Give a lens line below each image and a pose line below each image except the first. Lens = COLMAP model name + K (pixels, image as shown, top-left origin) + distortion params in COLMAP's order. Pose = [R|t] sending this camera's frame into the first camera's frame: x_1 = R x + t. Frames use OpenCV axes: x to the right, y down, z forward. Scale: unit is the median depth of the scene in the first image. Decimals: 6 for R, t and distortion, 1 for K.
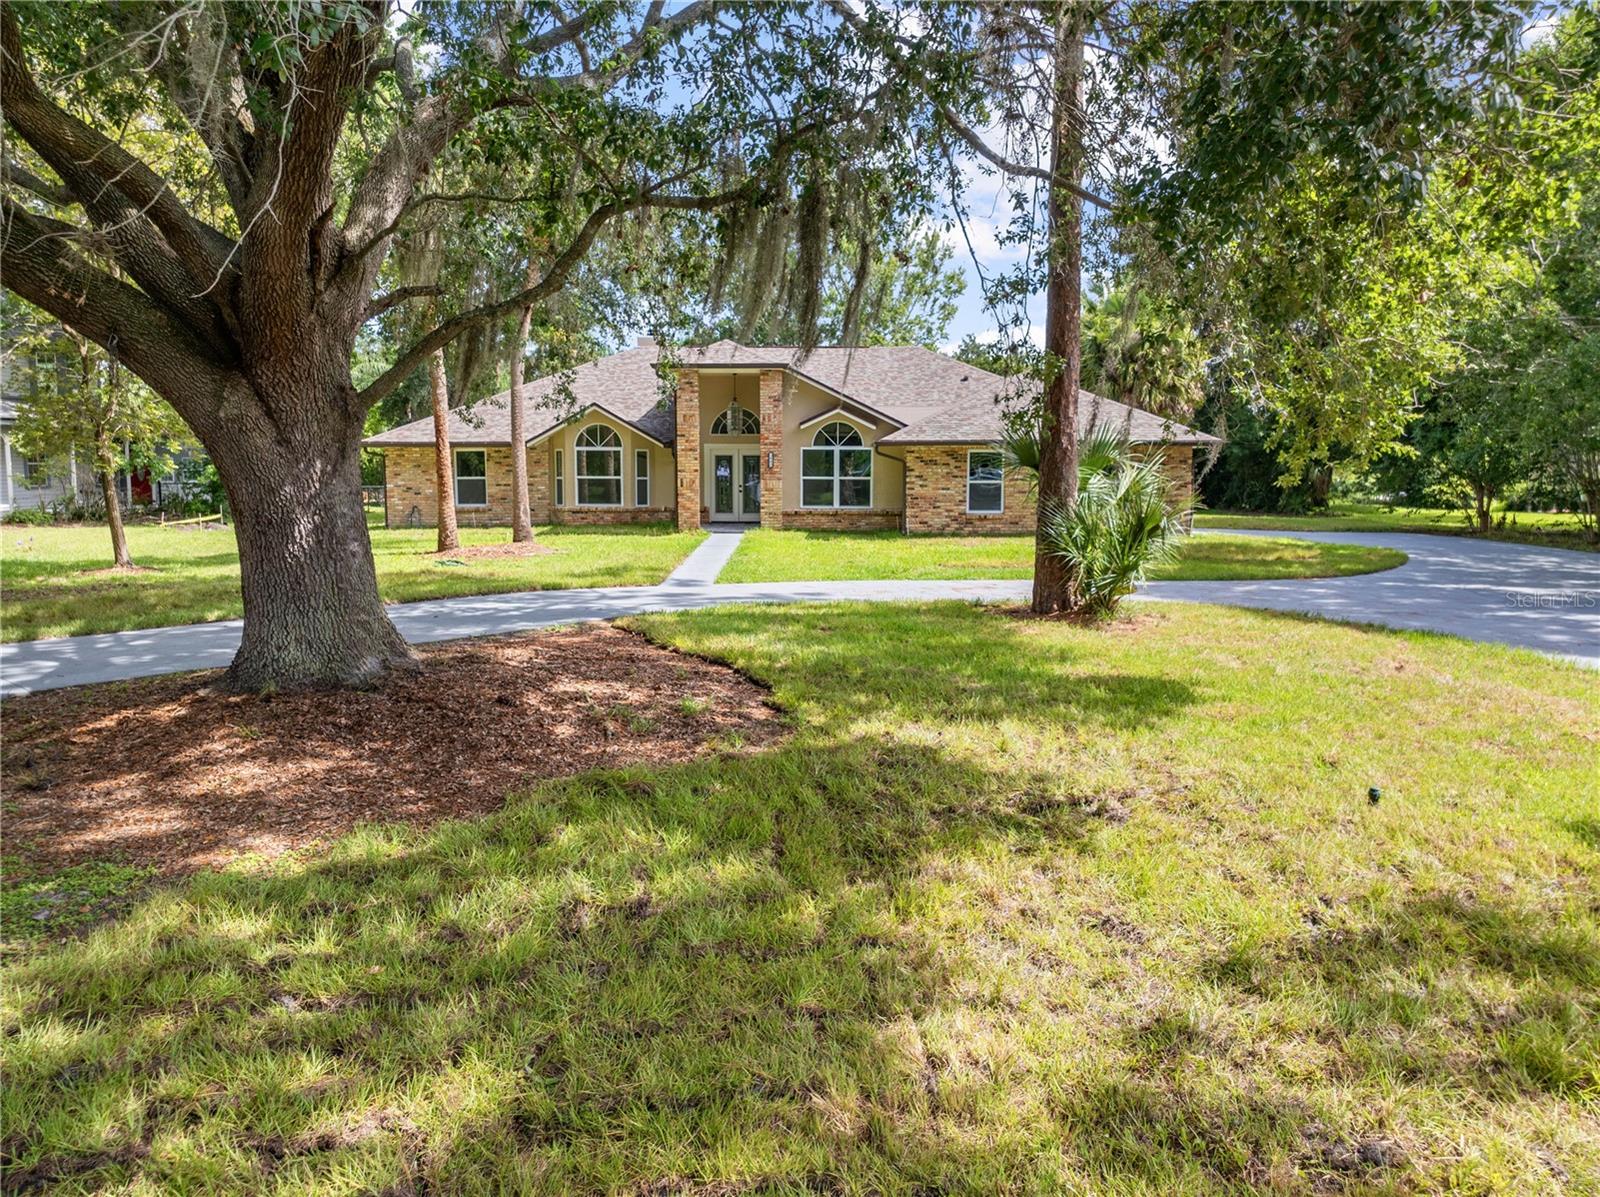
lens RADIAL K [[1122.2, 0, 803.2], [0, 1122.2, 596.6], [0, 0, 1]] dist [-0.036371, 0.003960]
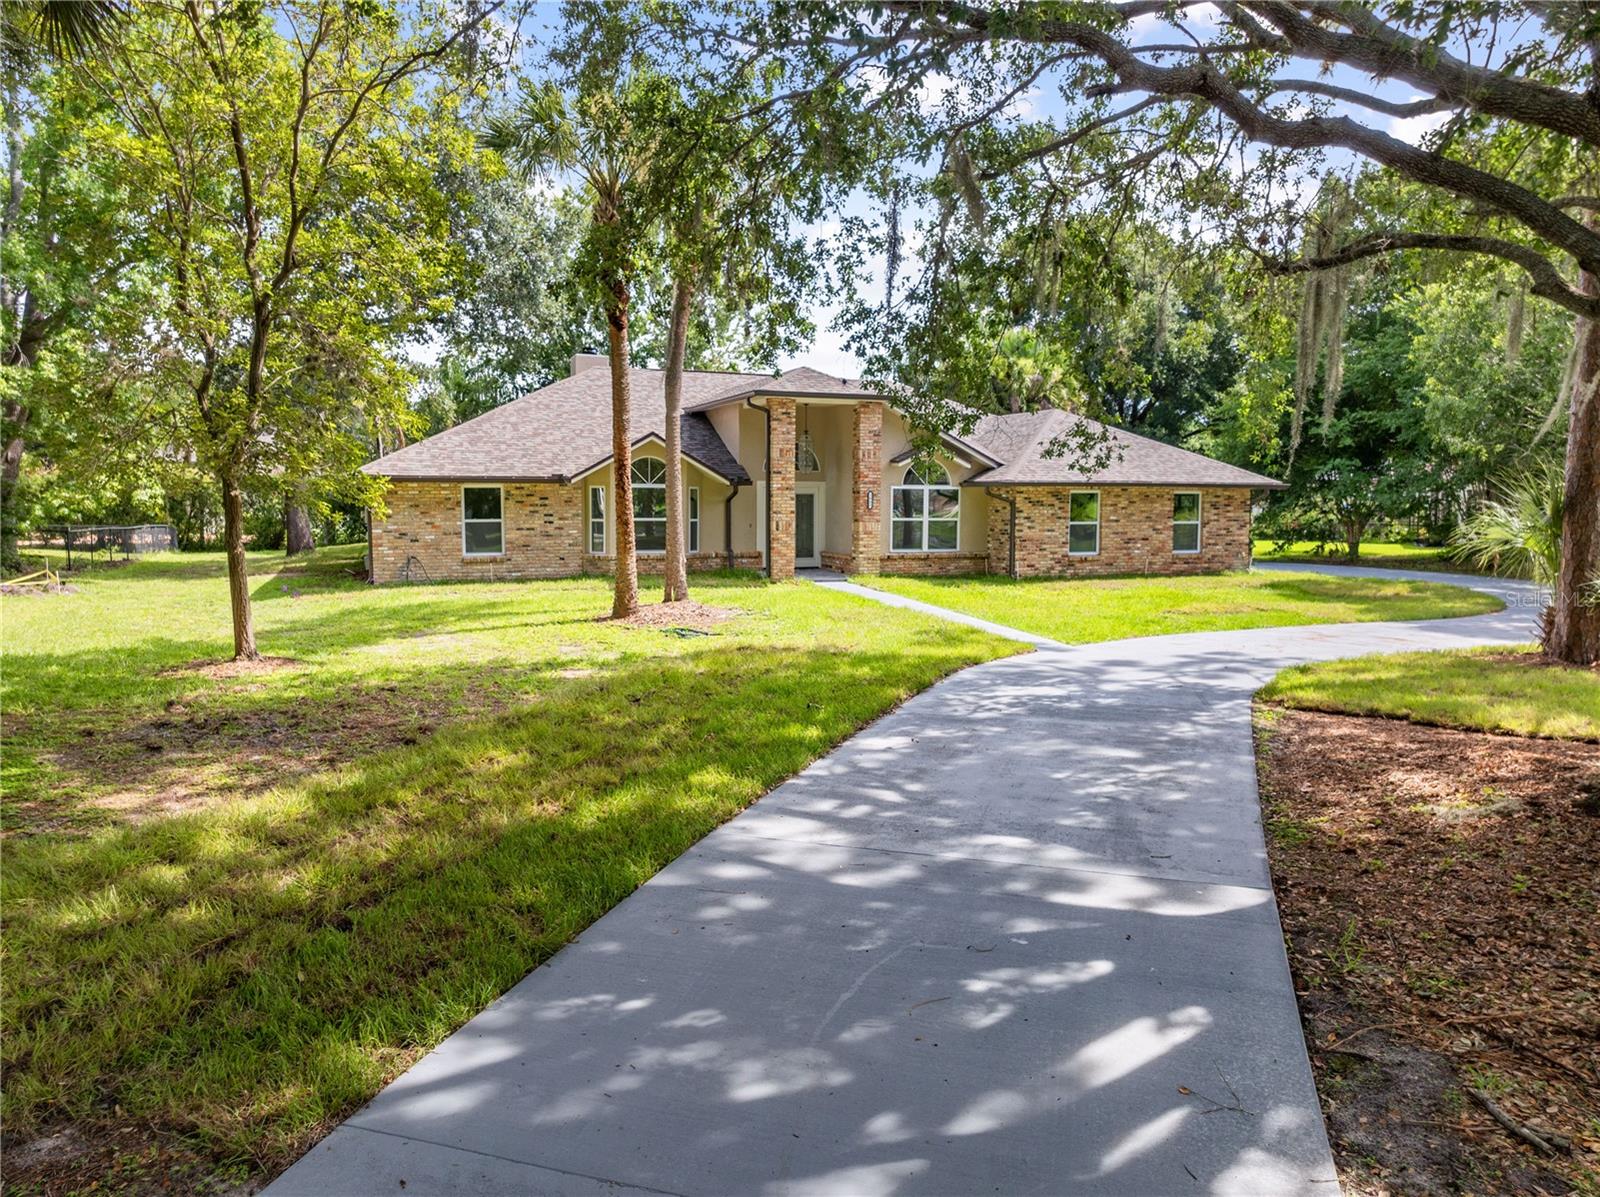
lens RADIAL K [[1122.2, 0, 803.2], [0, 1122.2, 596.6], [0, 0, 1]] dist [-0.036371, 0.003960]
pose [[0.925158, -0.031516, 0.378273, -0.419748], [0.040897, 0.999022, -0.016789, -0.030001], [-0.377374, 0.031003, 0.925542, 0.175941]]
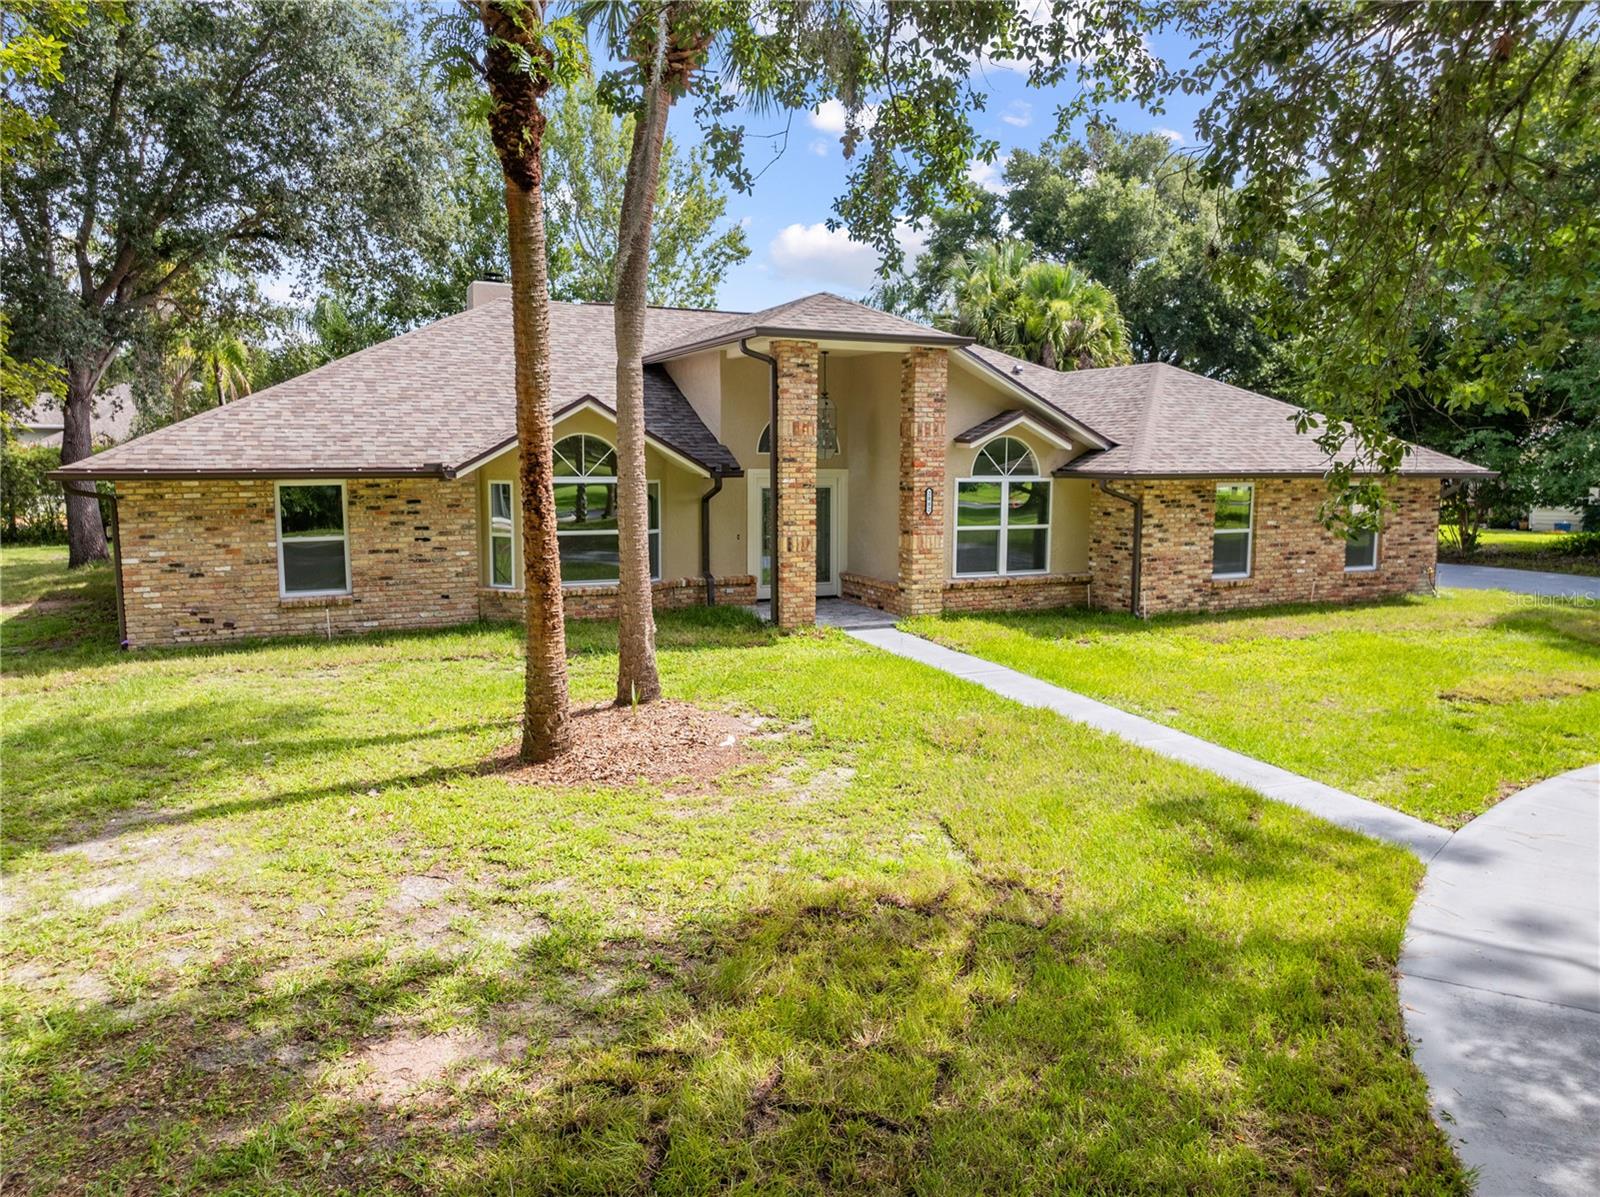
lens RADIAL K [[1124.4, 0, 804.4], [0, 1124.4, 596.9], [0, 0, 1]] dist [-0.047739, 0.019025]
pose [[0.898595, -0.053654, 0.435487, -0.341919], [0.048707, 0.998559, 0.022524, -0.086670], [-0.436068, 0.000971, 0.899913, 0.488885]]
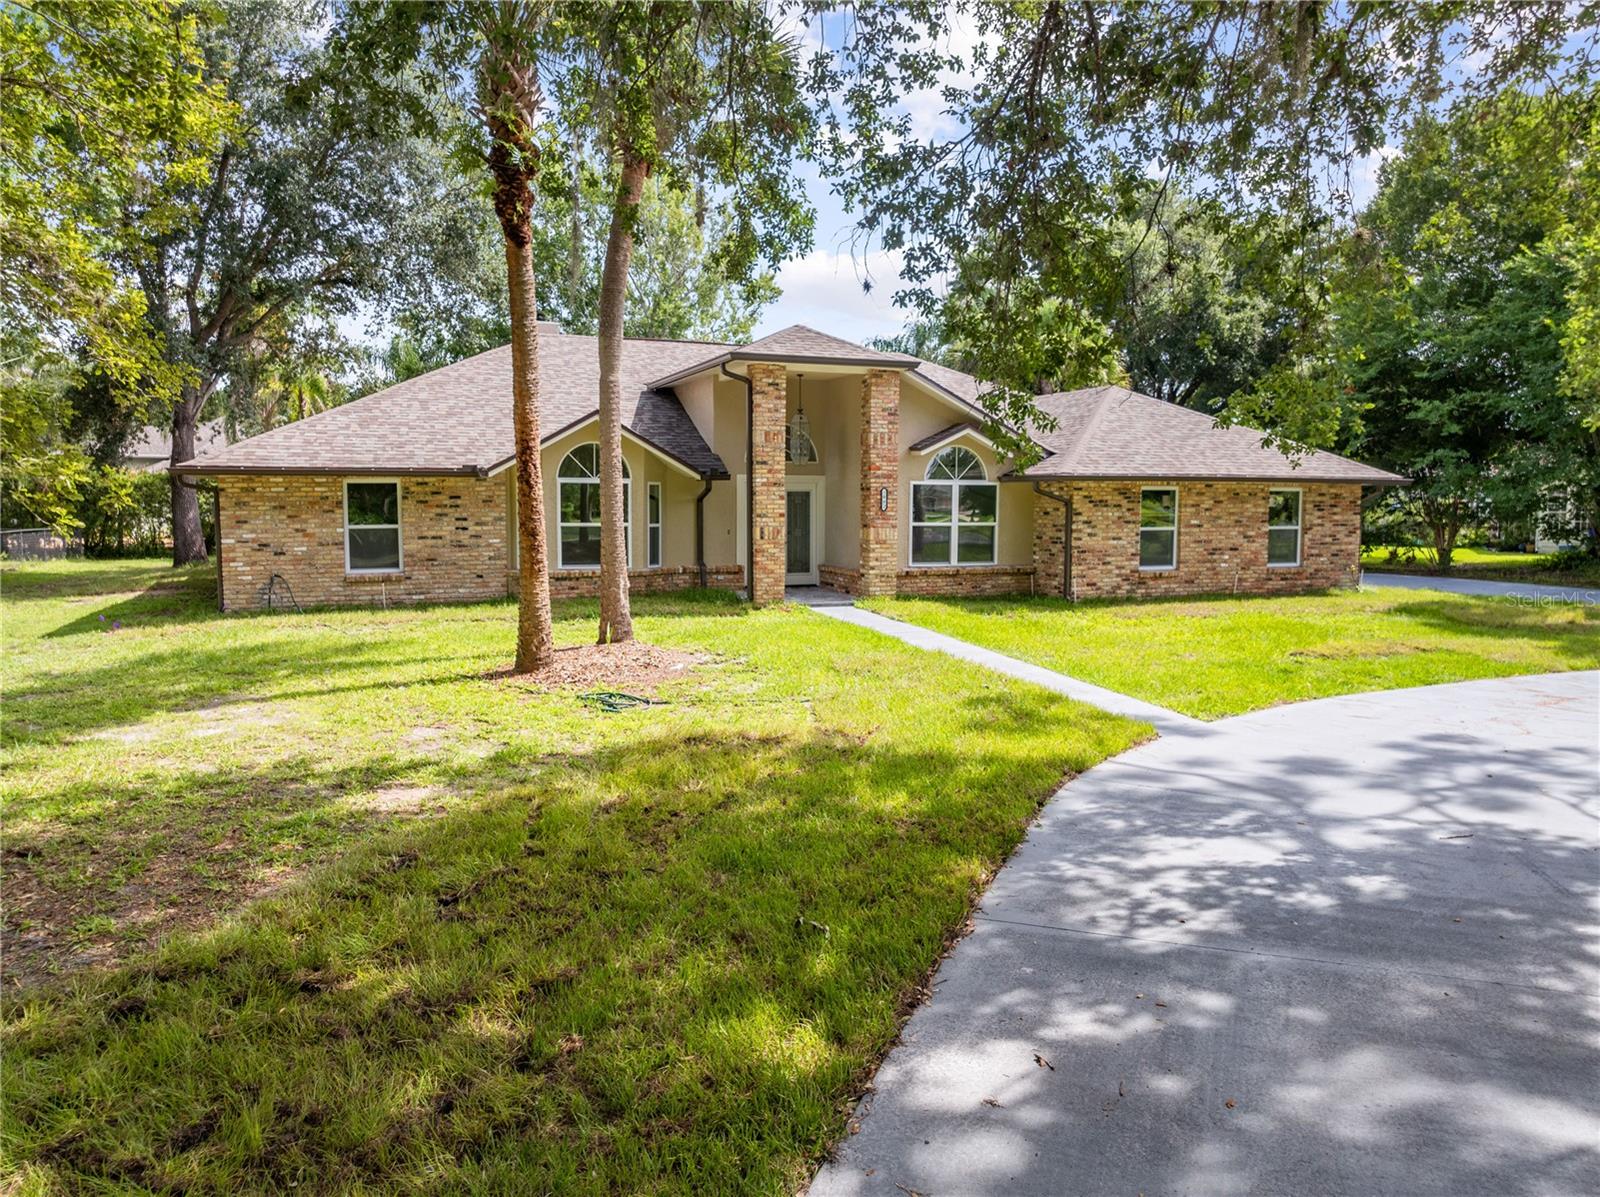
lens RADIAL K [[1122.2, 0, 803.2], [0, 1122.2, 596.6], [0, 0, 1]] dist [-0.036371, 0.003960]
pose [[0.923978, -0.032370, 0.381072, -0.337067], [0.041533, 0.999012, -0.015843, -0.051714], [-0.380183, 0.030465, 0.924409, 0.370595]]
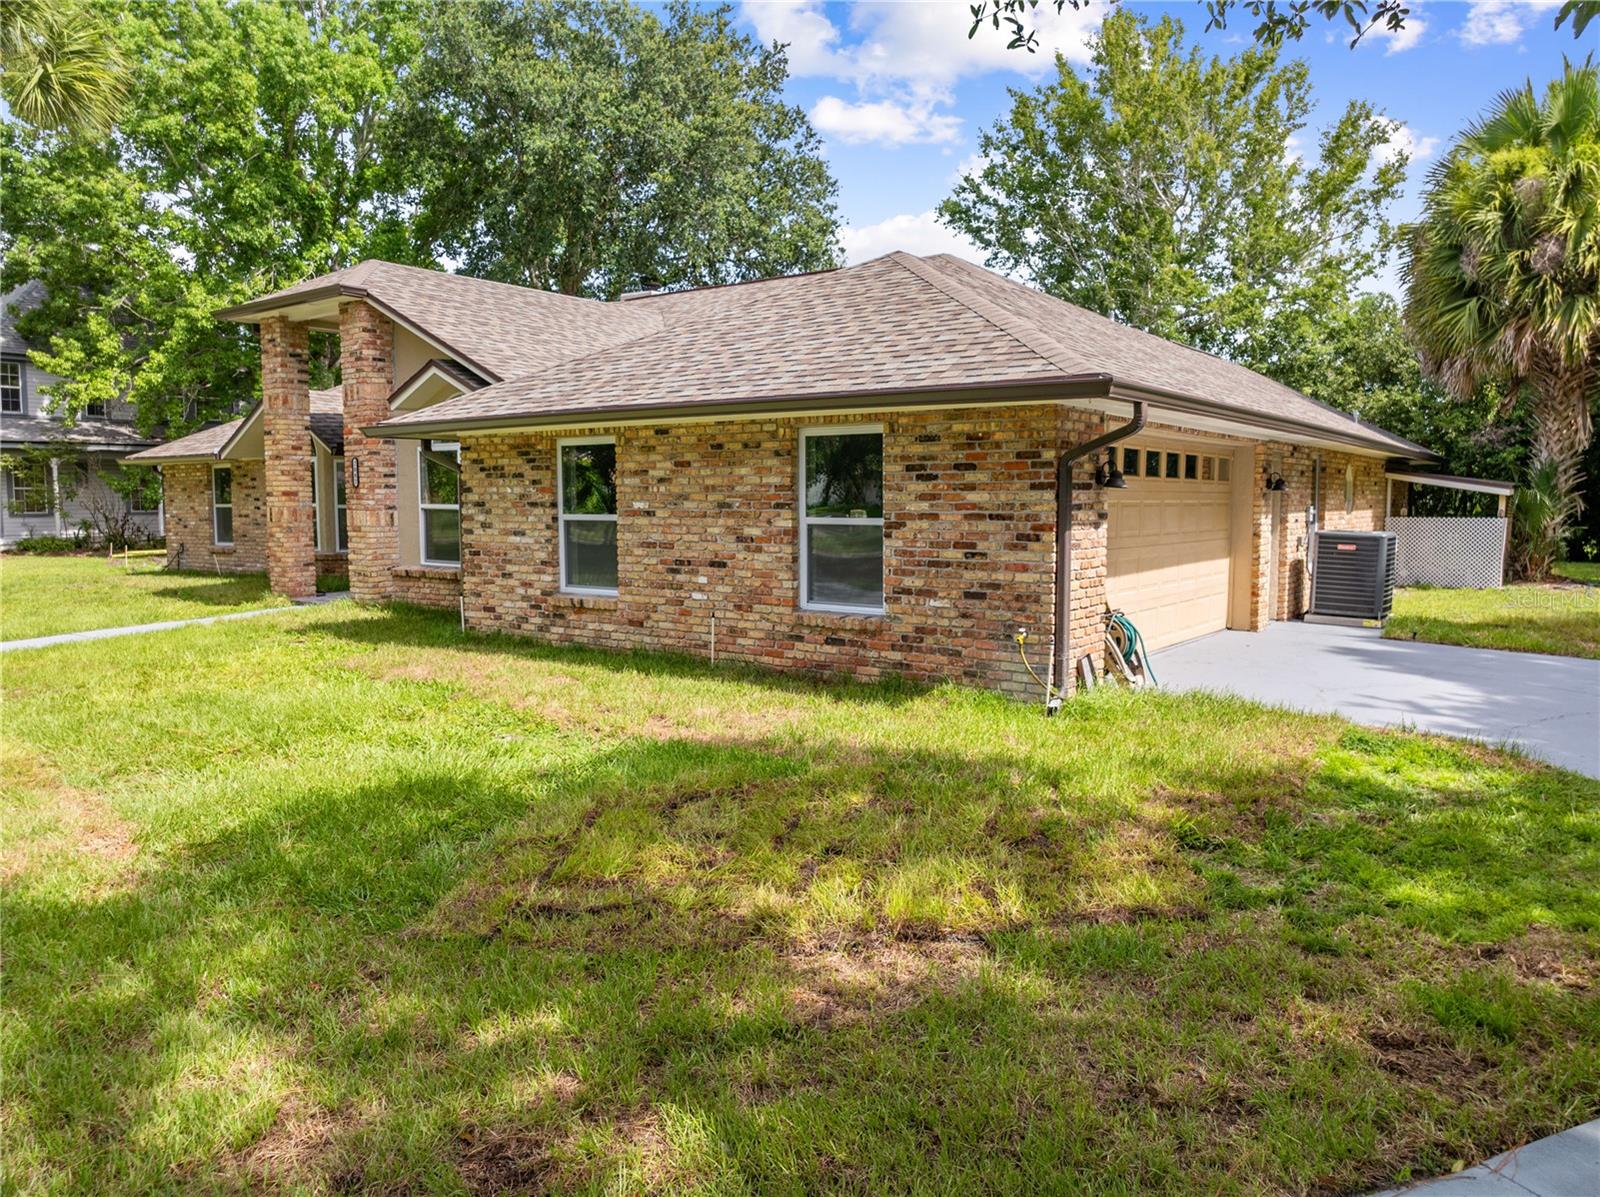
lens RADIAL K [[1122.2, 0, 803.2], [0, 1122.2, 596.6], [0, 0, 1]] dist [-0.036371, 0.003960]
pose [[0.821776, 0.049344, -0.567671, 0.438680], [-0.061531, 0.998103, -0.002315, -0.074052], [0.566479, 0.036831, 0.823252, 0.676996]]
